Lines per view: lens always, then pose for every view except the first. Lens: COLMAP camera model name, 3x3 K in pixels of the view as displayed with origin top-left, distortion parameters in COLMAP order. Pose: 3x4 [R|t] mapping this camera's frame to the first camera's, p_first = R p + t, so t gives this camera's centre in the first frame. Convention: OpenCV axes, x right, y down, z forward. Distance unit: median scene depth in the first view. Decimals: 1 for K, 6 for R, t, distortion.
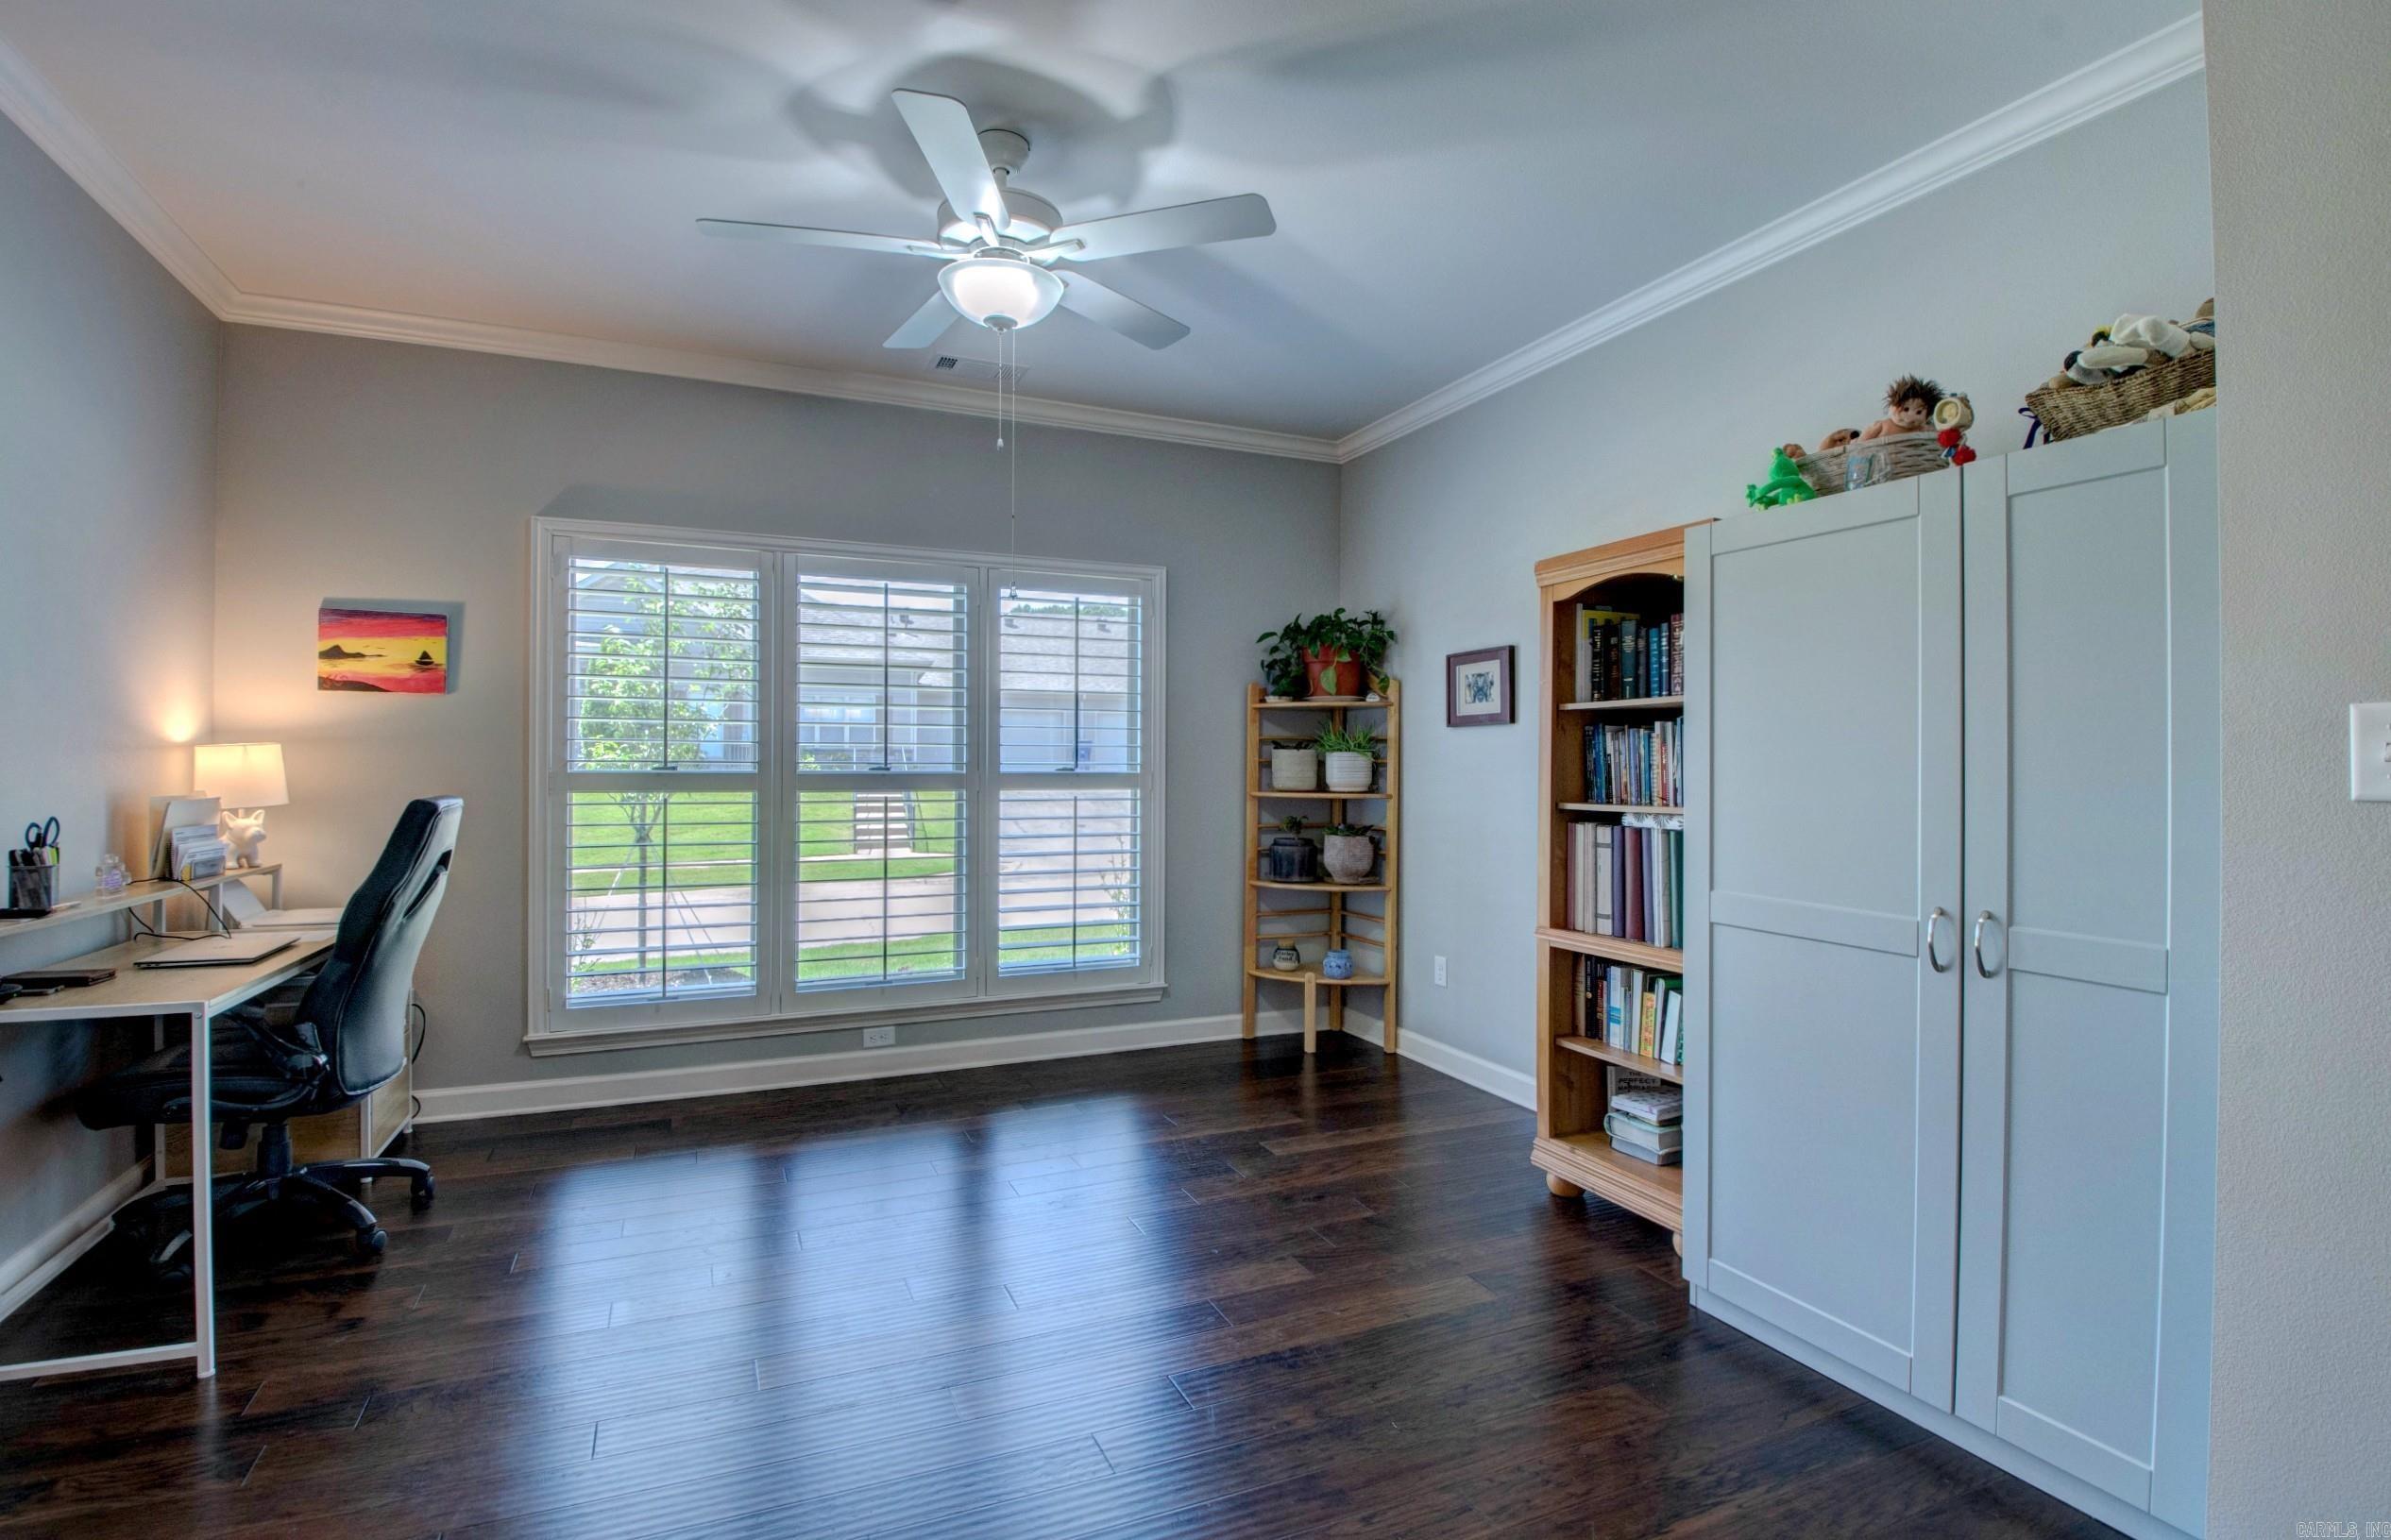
lens RADIAL K [[1117.0, 0, 1242.0], [0, 1117.0, 755.8], [0, 0, 1]] dist [0.000095, -0.016875]
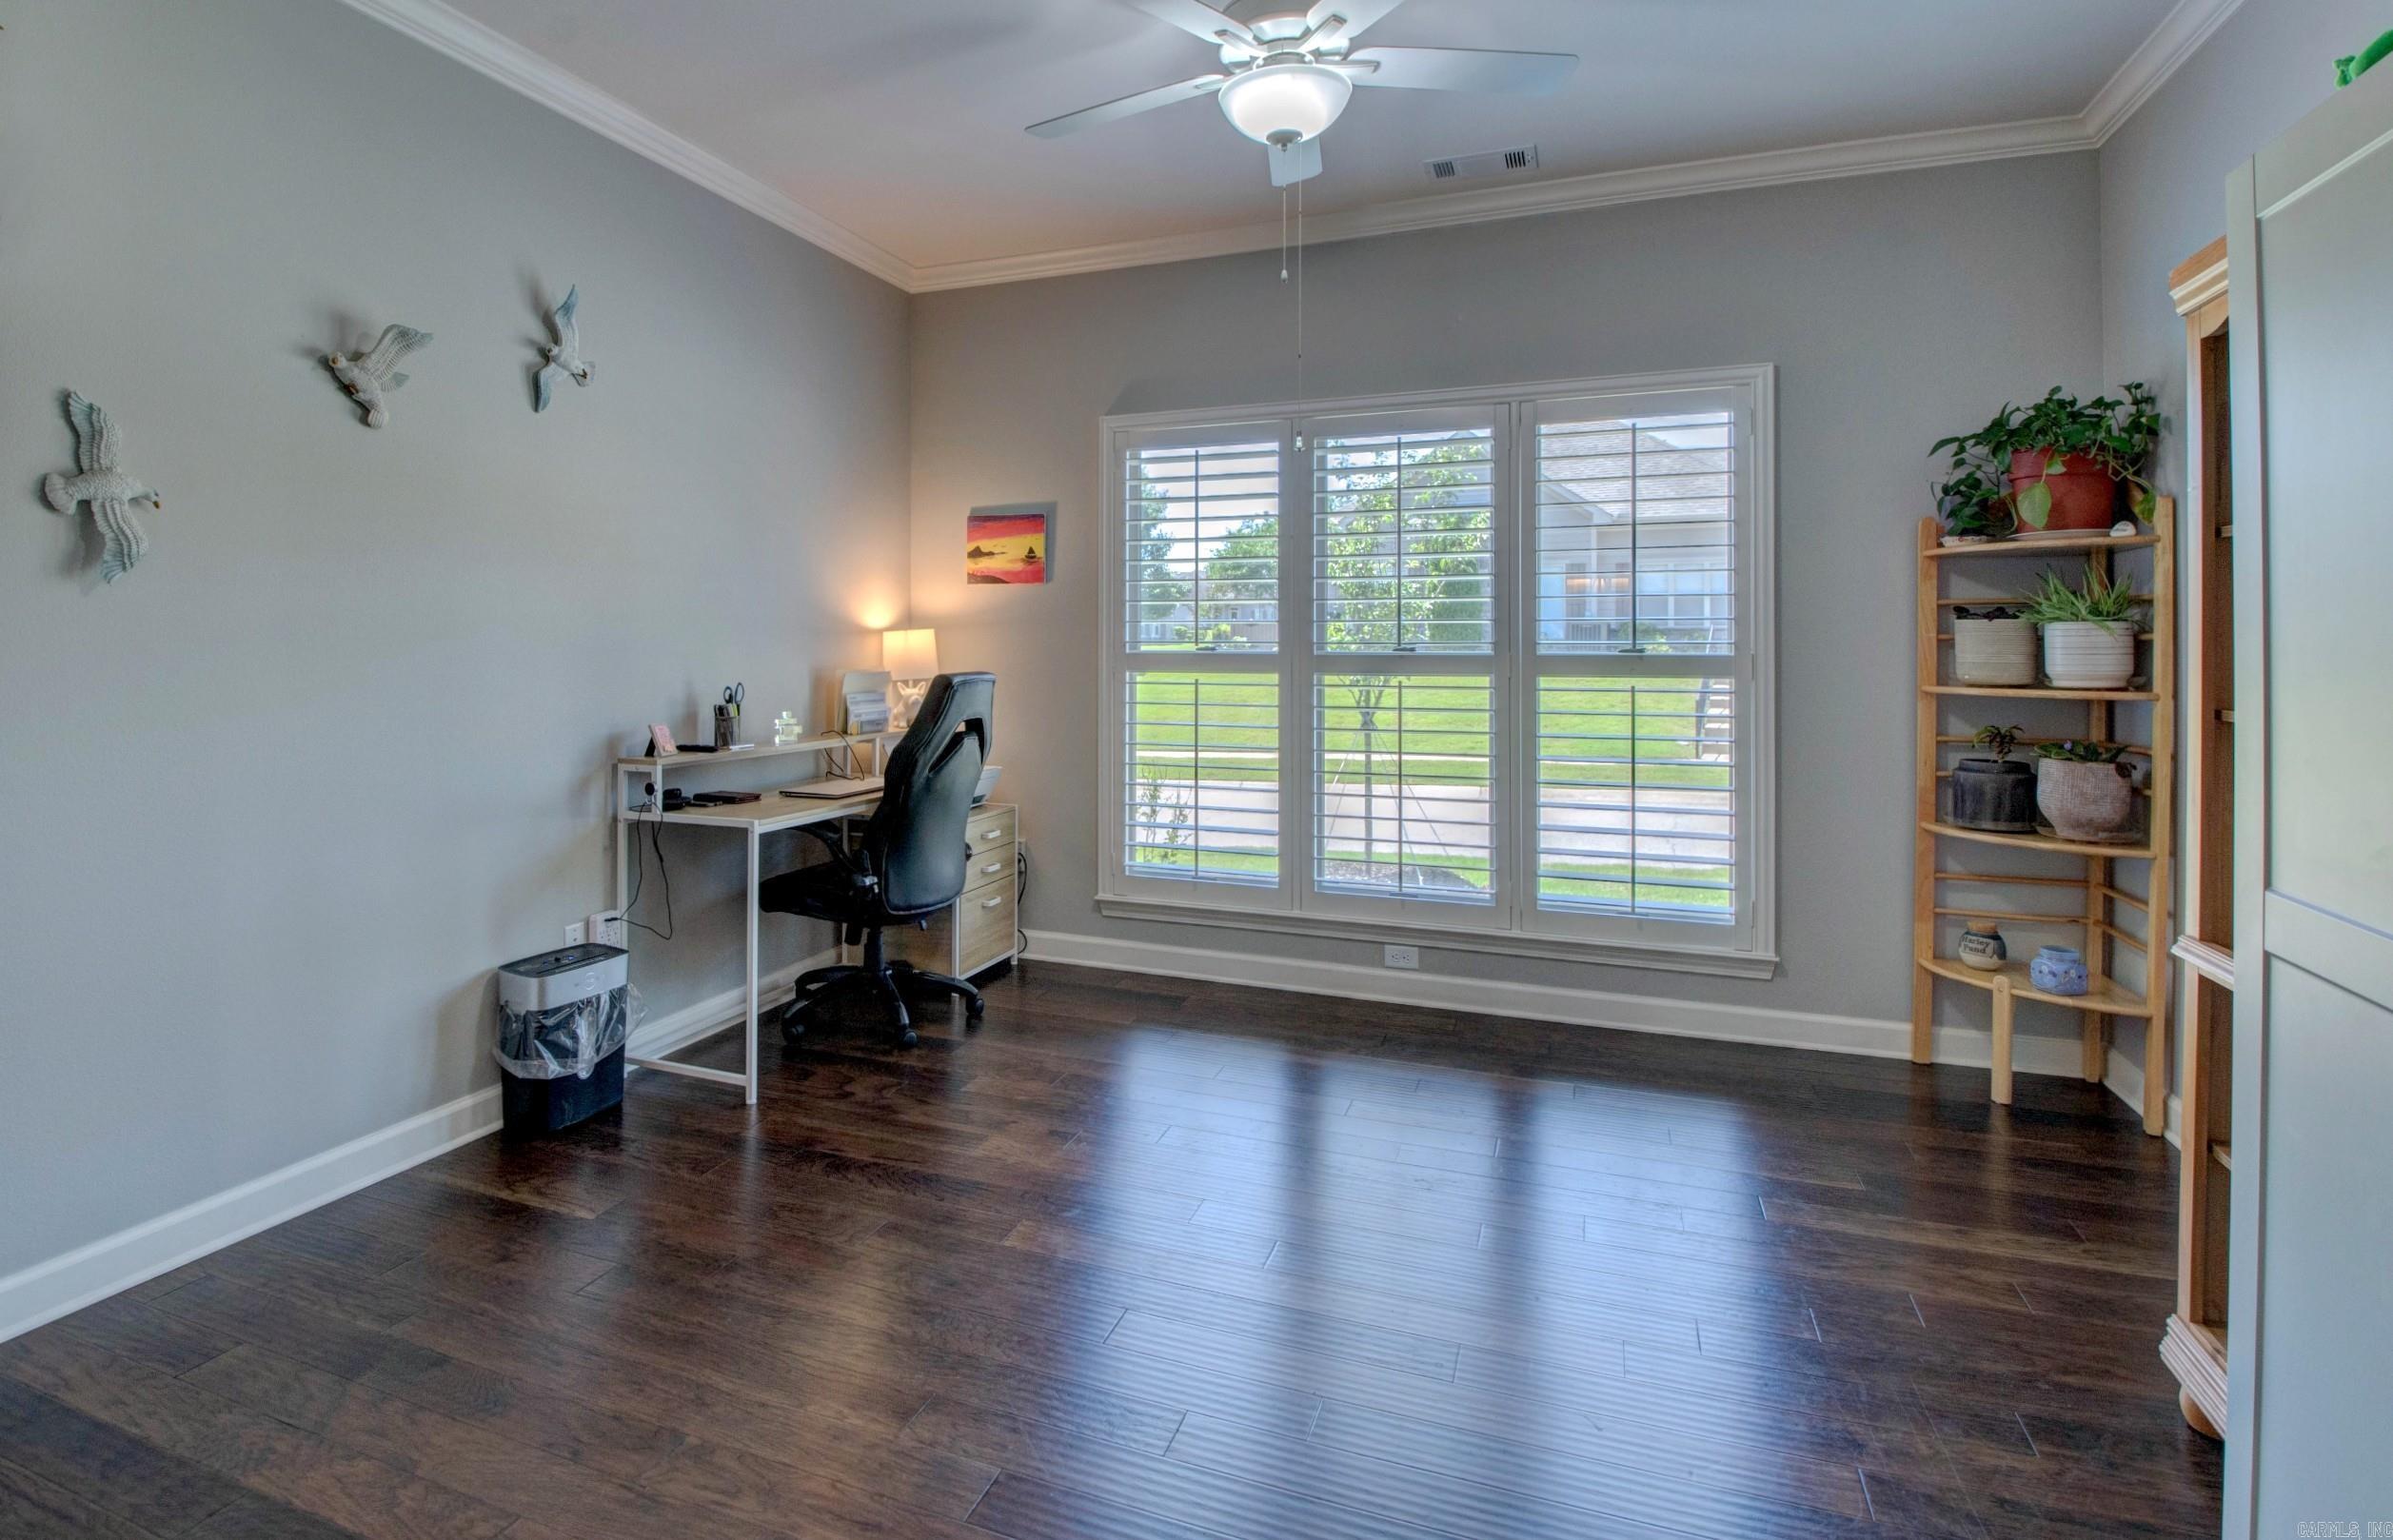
lens RADIAL K [[1307.5, 0, 1054.1], [0, 1307.5, 626.2], [0, 0, 1]] dist [-0.018856, -0.010806]
pose [[0.645966, -0.012808, -0.763259, 0.270660], [0.006794, 0.999916, -0.011029, 0.002463], [0.763336, 0.001939, 0.645999, 0.129738]]
